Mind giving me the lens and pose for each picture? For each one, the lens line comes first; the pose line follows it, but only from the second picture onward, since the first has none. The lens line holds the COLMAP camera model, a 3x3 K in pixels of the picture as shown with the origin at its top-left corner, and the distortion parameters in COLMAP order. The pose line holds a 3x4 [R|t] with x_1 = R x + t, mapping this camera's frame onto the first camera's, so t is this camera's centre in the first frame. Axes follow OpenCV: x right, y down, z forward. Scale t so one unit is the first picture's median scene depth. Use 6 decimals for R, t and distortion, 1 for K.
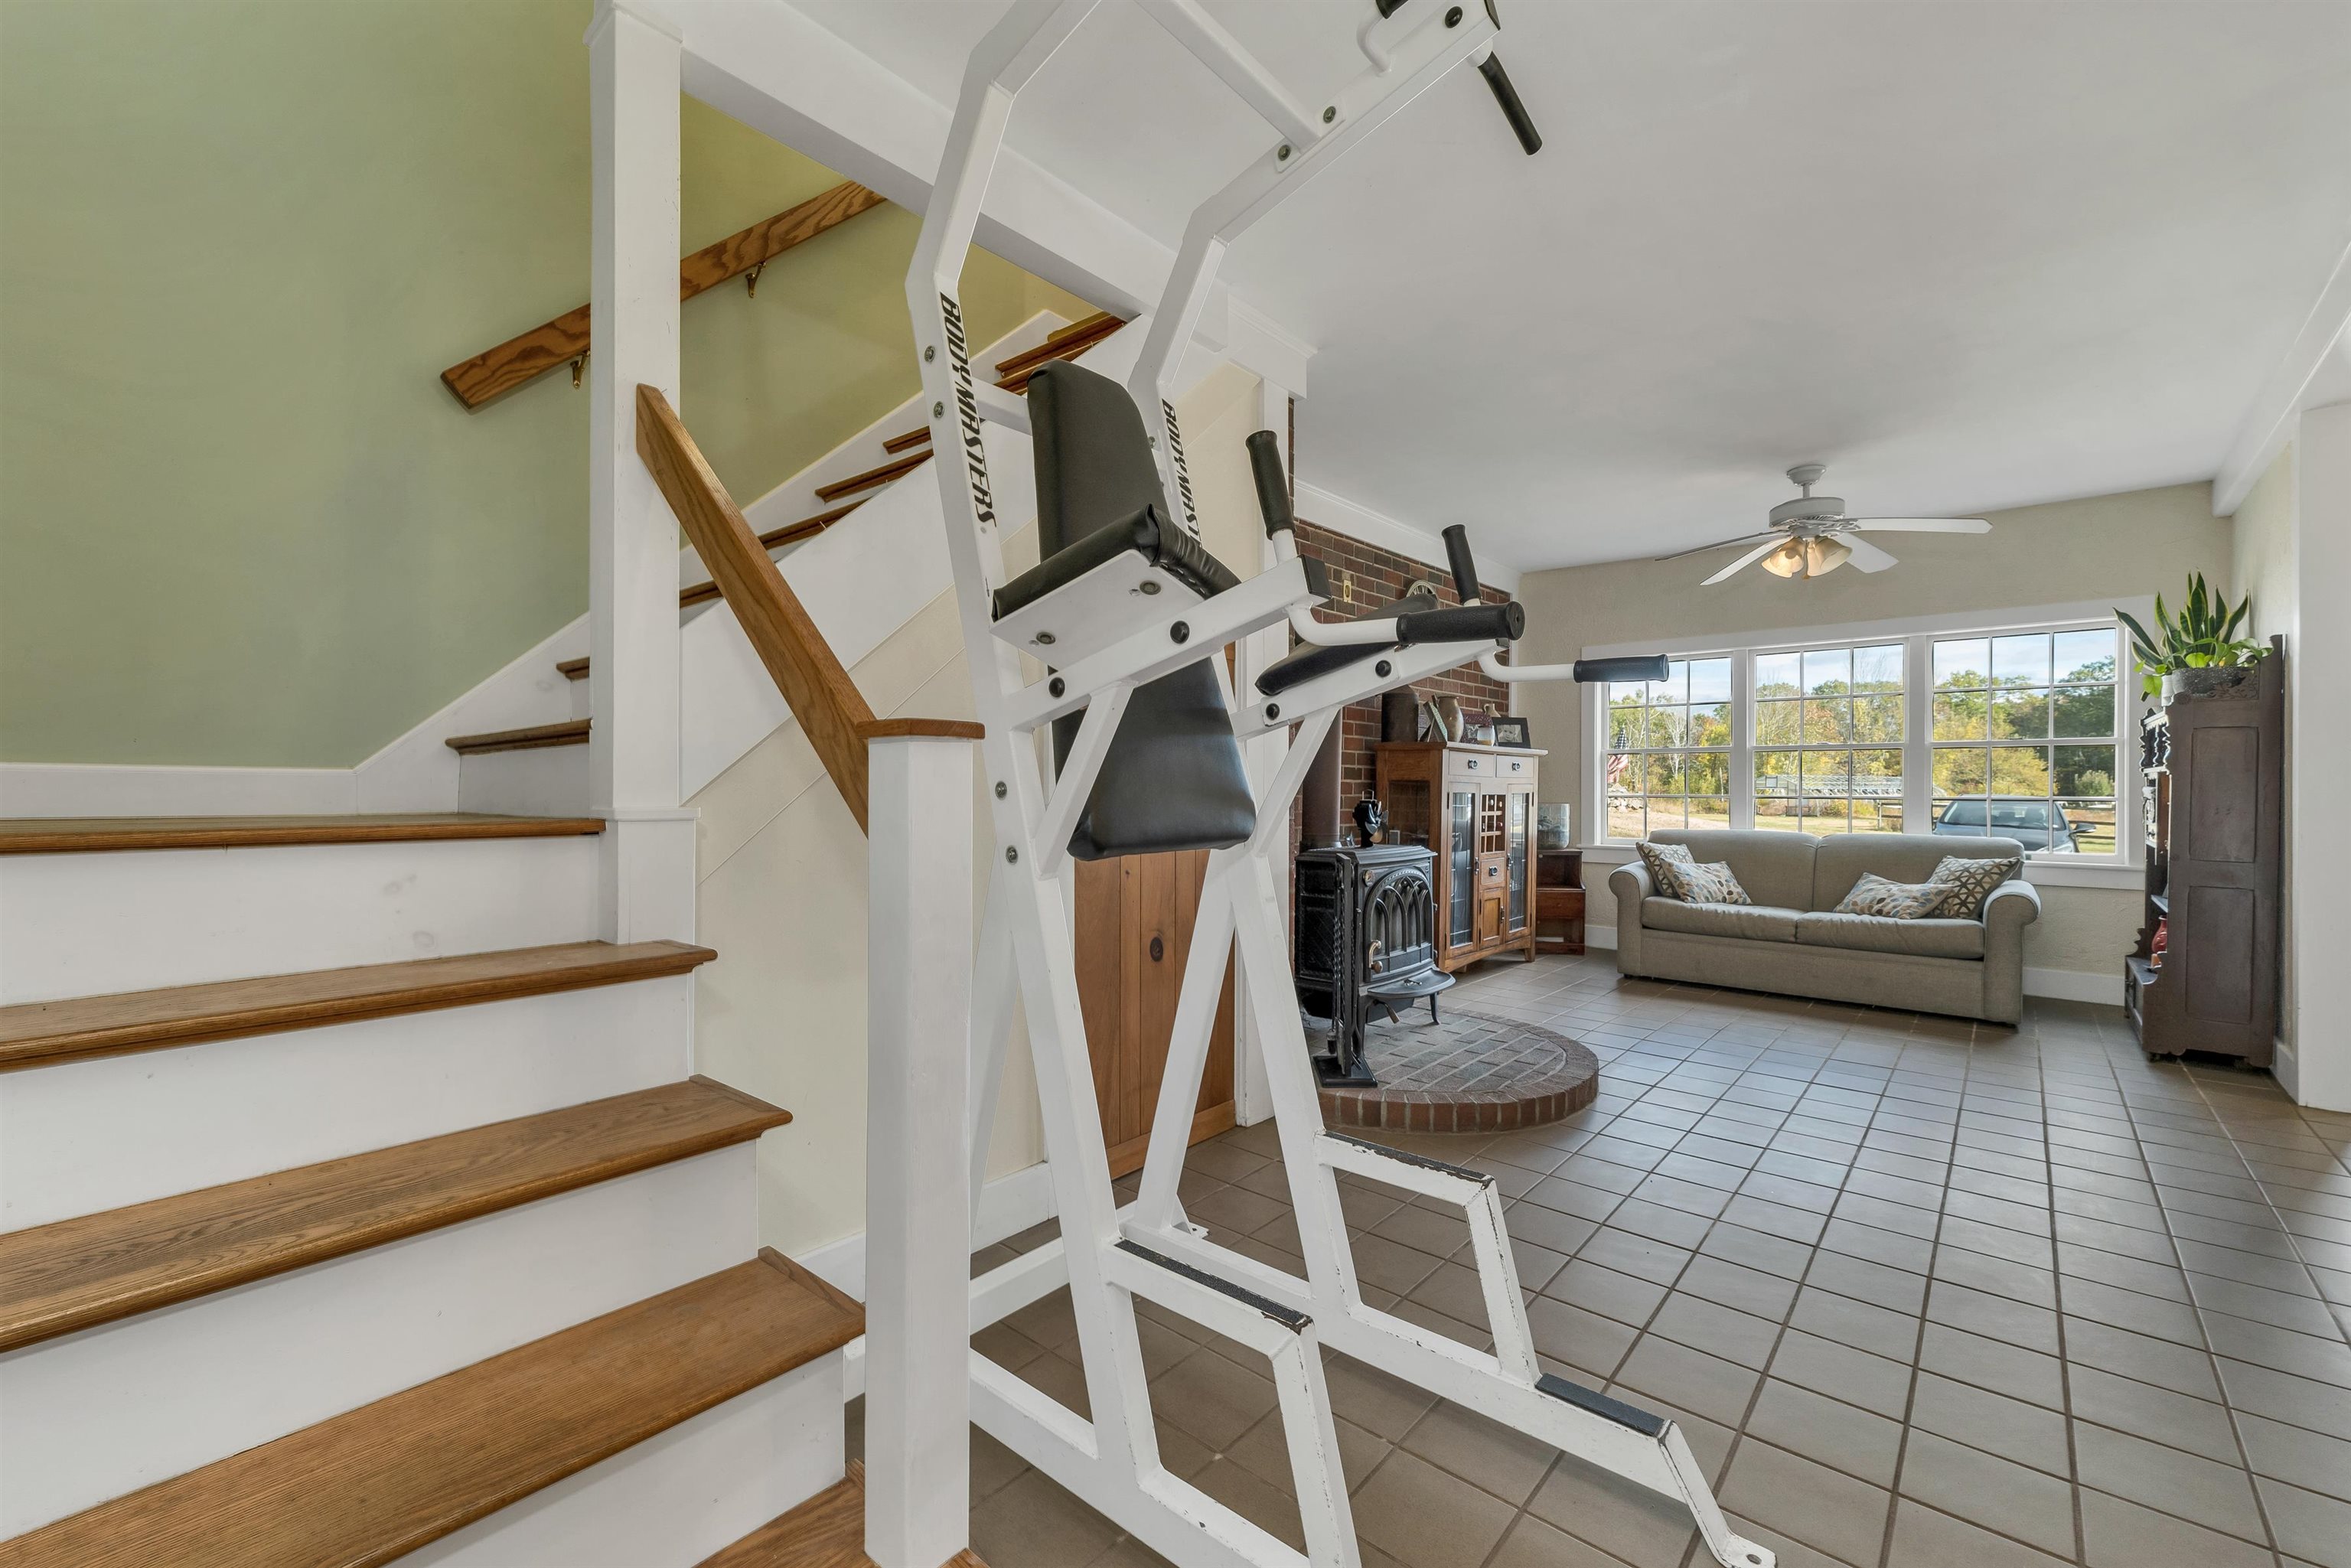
lens RADIAL K [[953.7, 0, 1175.5], [0, 953.7, 784.0], [0, 0, 1]] dist [0.001956, 0.000417]
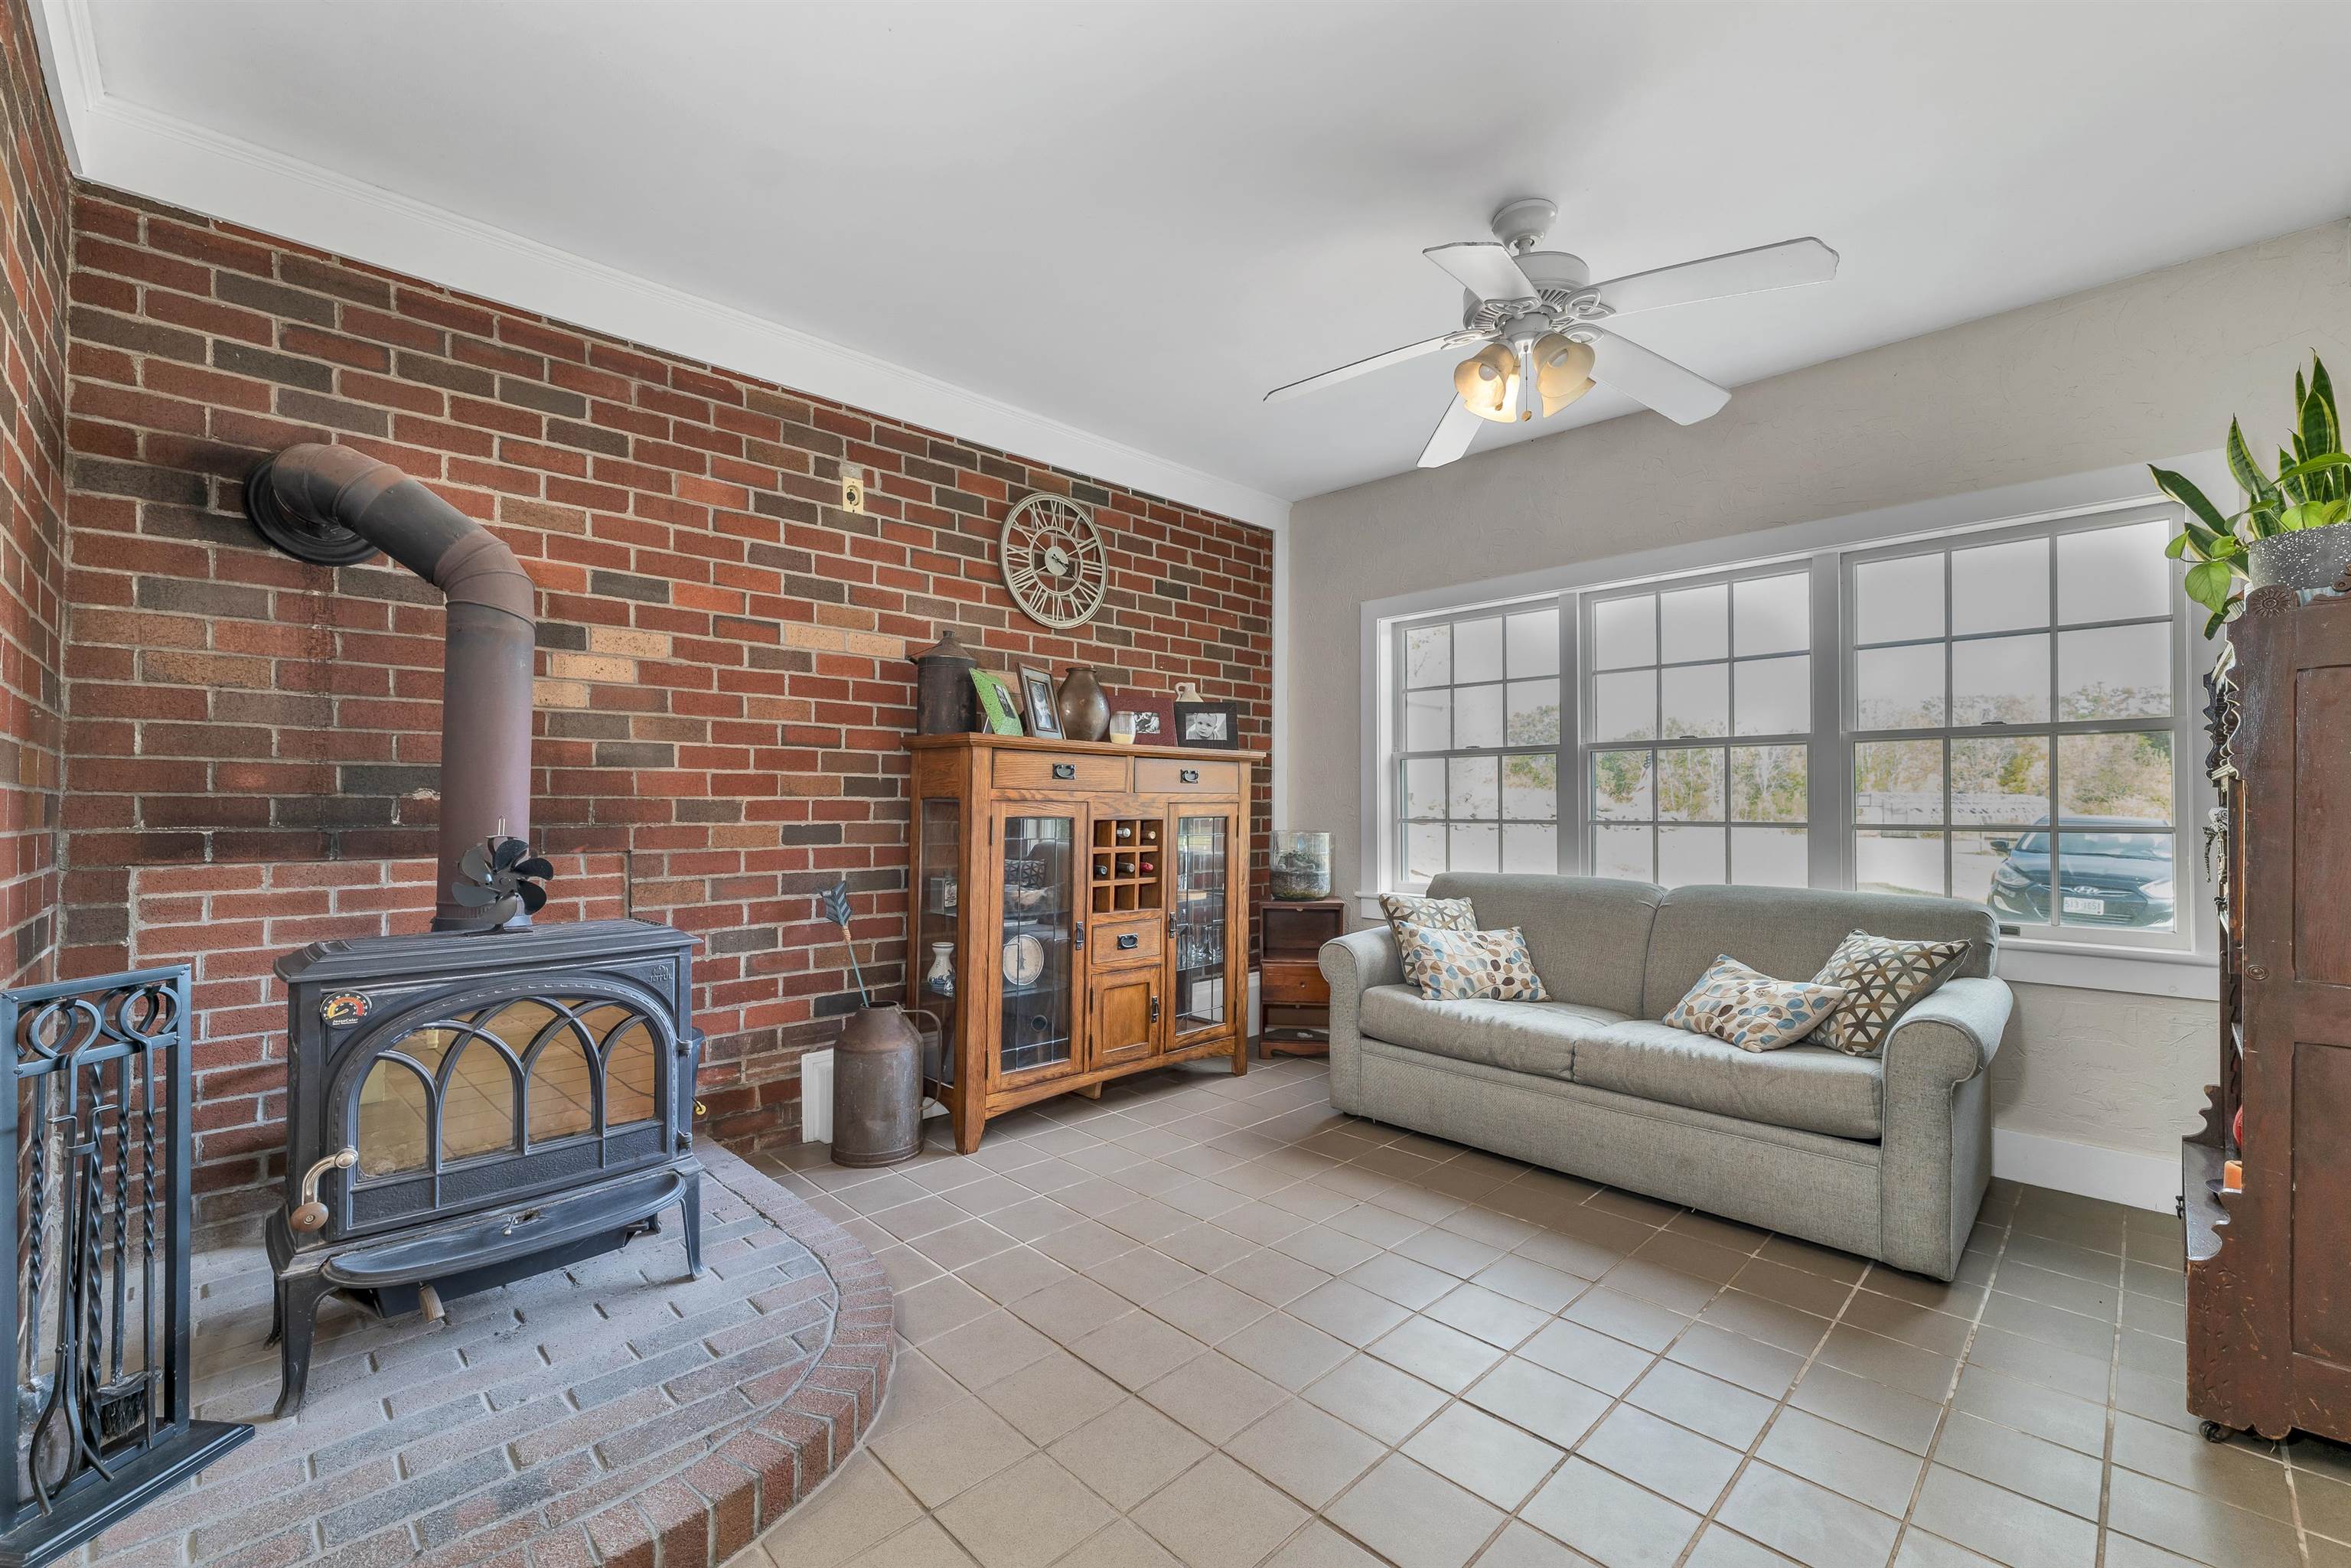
lens RADIAL K [[964.1, 0, 1168.9], [0, 964.1, 790.0], [0, 0, 1]] dist [0.001828, -0.000142]
pose [[0.997132, -0.003092, -0.075621, 0.443587], [0.001972, 0.999887, -0.014883, 0.000733], [0.075659, 0.014691, 0.997026, 0.397289]]
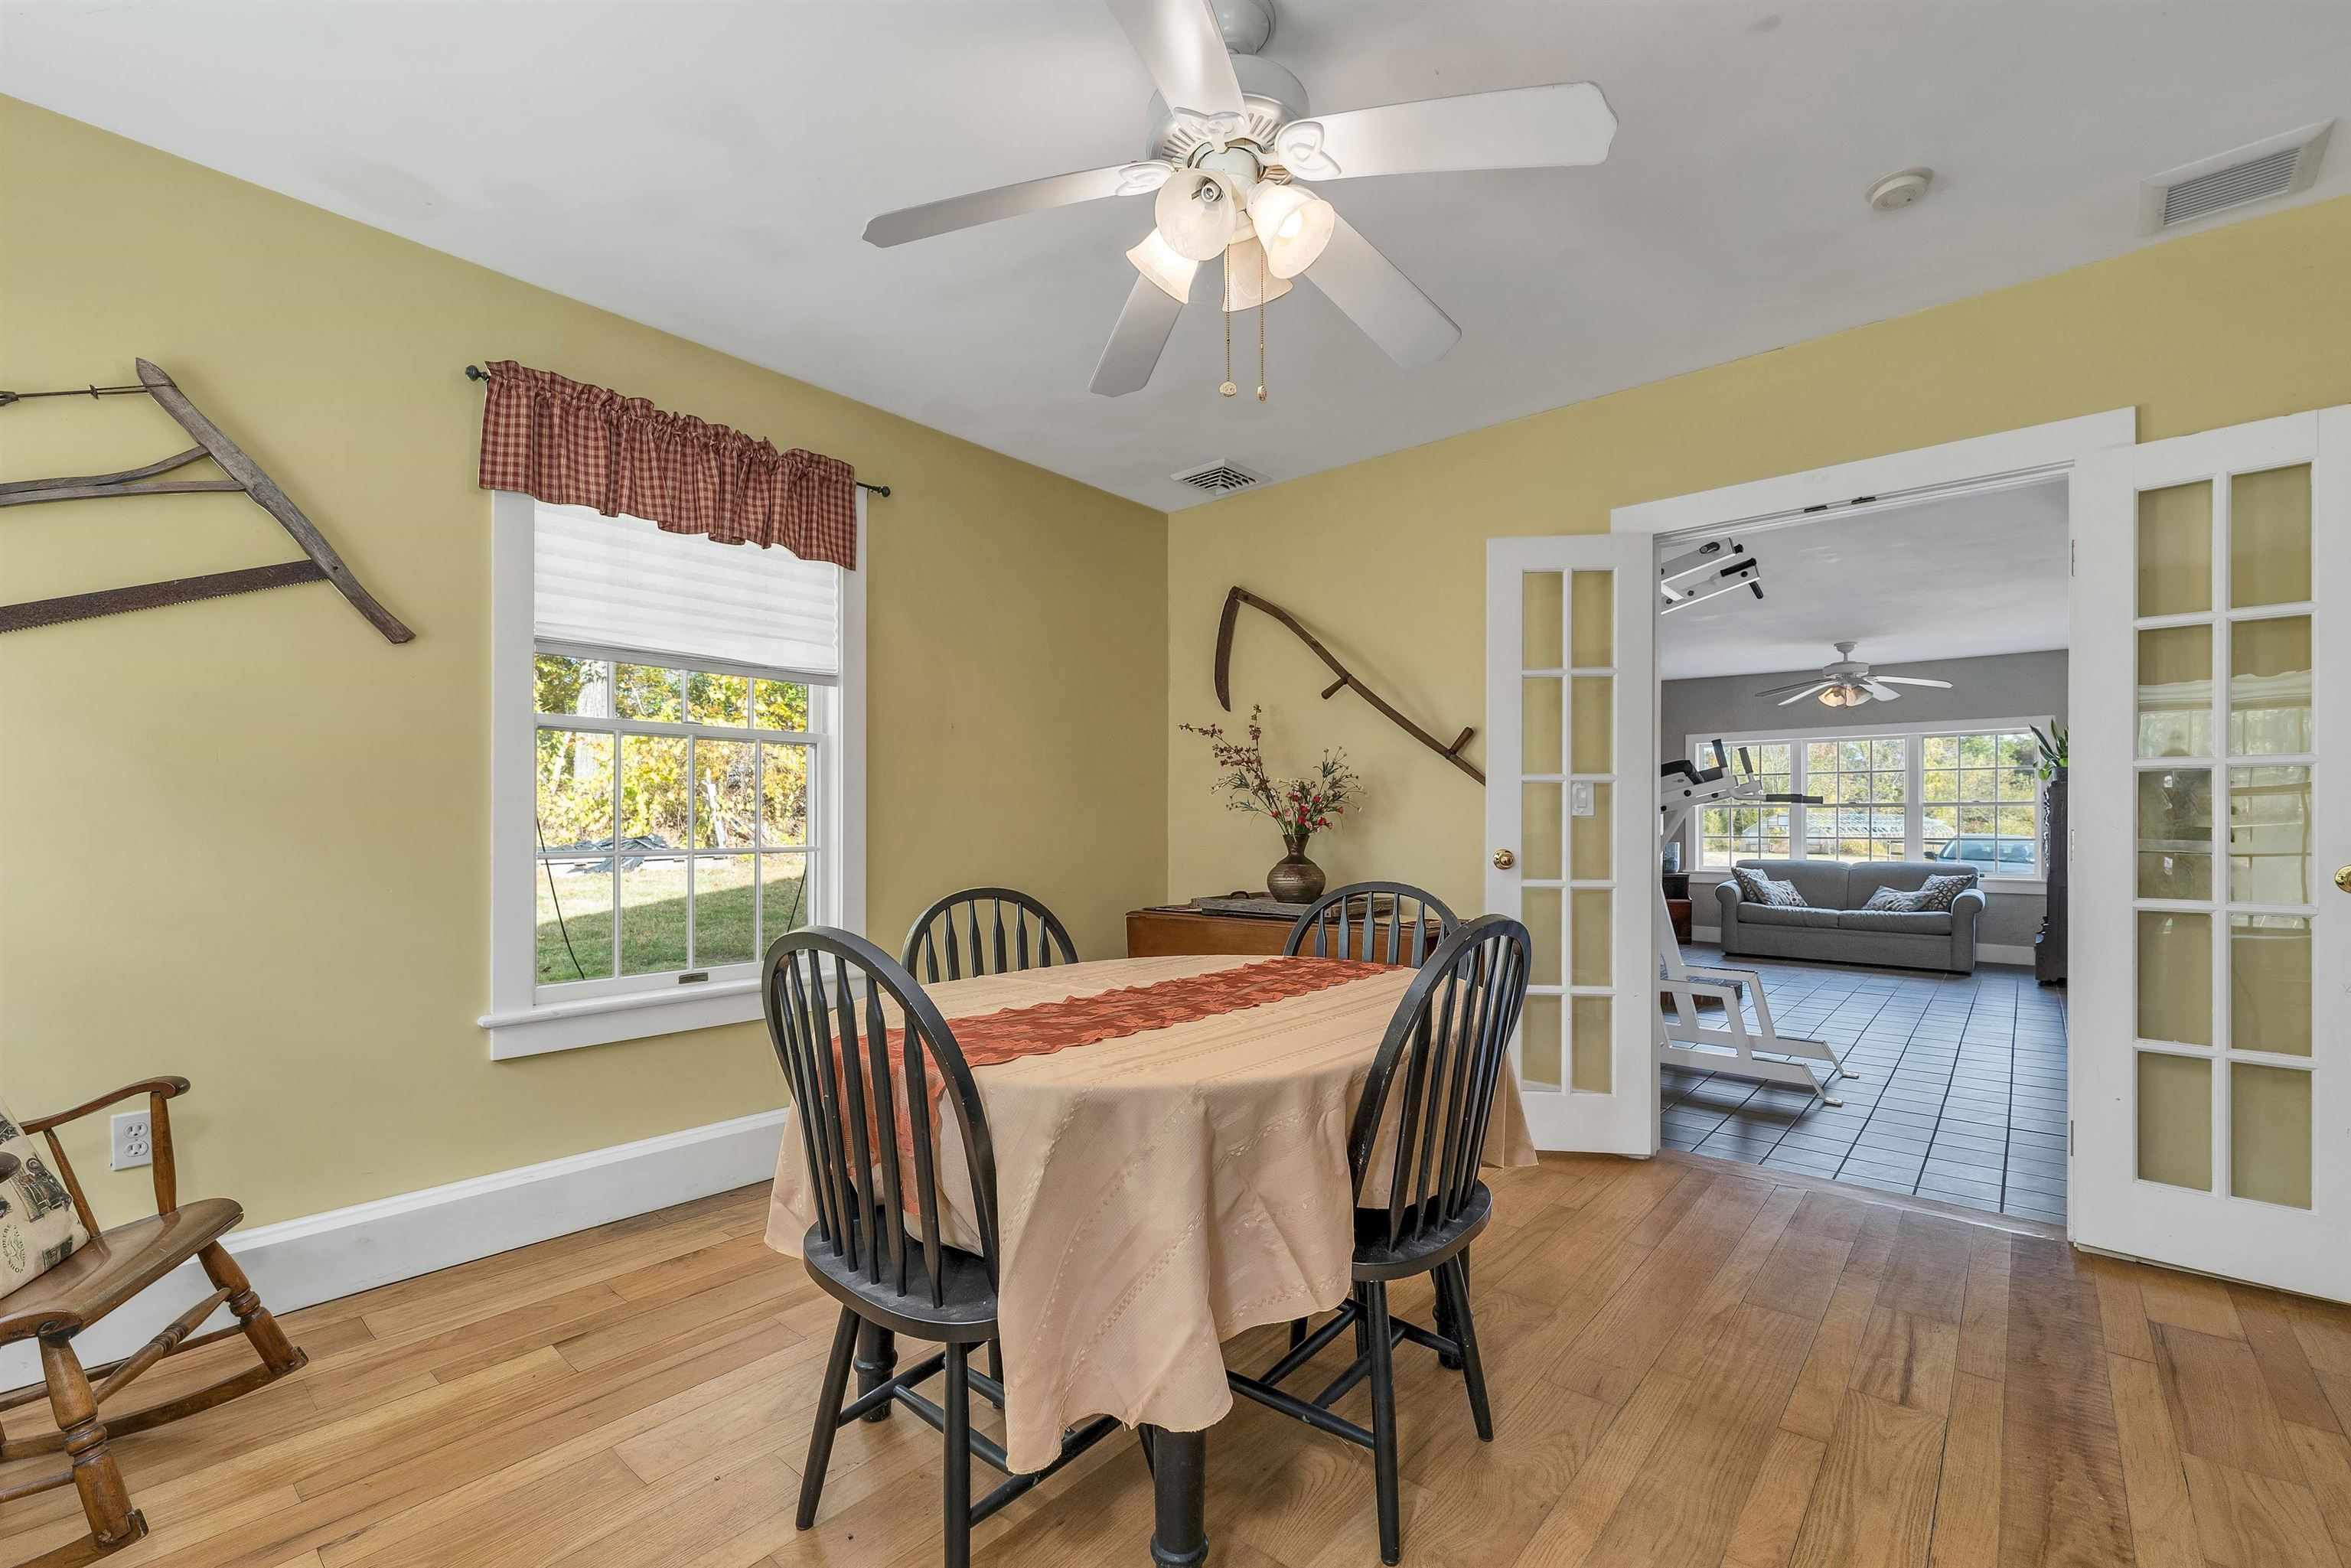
lens RADIAL K [[970.6, 0, 1173.1], [0, 970.6, 822.3], [0, 0, 1]] dist [0.000162, -0.000025]
pose [[0.999999, -0.001406, -0.000221, -0.466680], [0.001406, 0.999999, -0.000331, -0.013686], [0.000221, 0.000331, 1.000000, -0.631985]]
